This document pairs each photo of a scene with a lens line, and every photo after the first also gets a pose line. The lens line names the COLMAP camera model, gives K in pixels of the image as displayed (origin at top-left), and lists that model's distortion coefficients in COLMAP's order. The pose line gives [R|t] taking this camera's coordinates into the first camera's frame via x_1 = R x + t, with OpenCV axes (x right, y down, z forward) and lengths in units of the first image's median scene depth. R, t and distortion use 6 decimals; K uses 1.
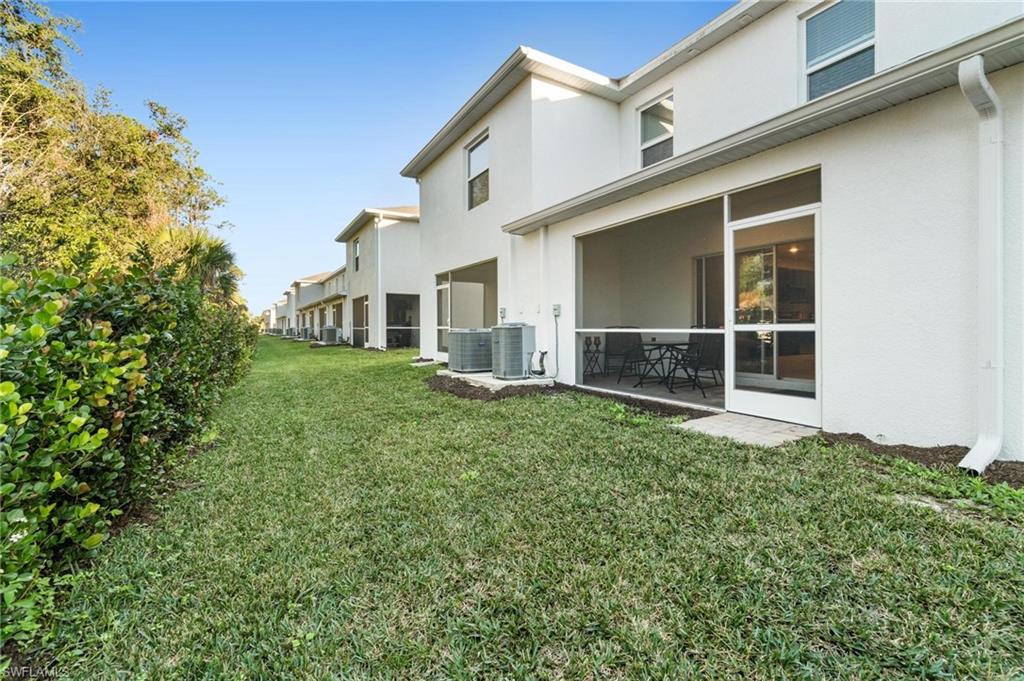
lens RADIAL K [[442.0, 0, 508.1], [0, 442.0, 335.8], [0, 0, 1]] dist [-0.001368, 0.000102]
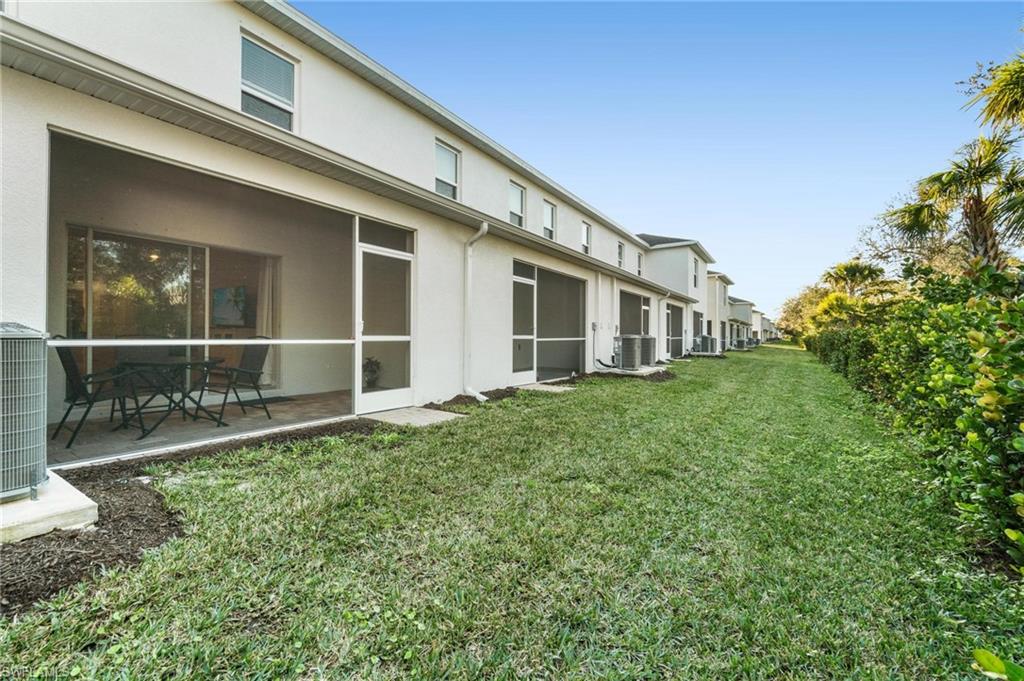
lens RADIAL K [[428.2, 0, 507.6], [0, 428.2, 336.4], [0, 0, 1]] dist [-0.004681, 0.000023]
pose [[-0.446557, 0.006347, 0.894733, -0.604060], [0.014904, 0.999889, 0.000345, -0.017889], [-0.894631, 0.013489, -0.446602, 1.146006]]
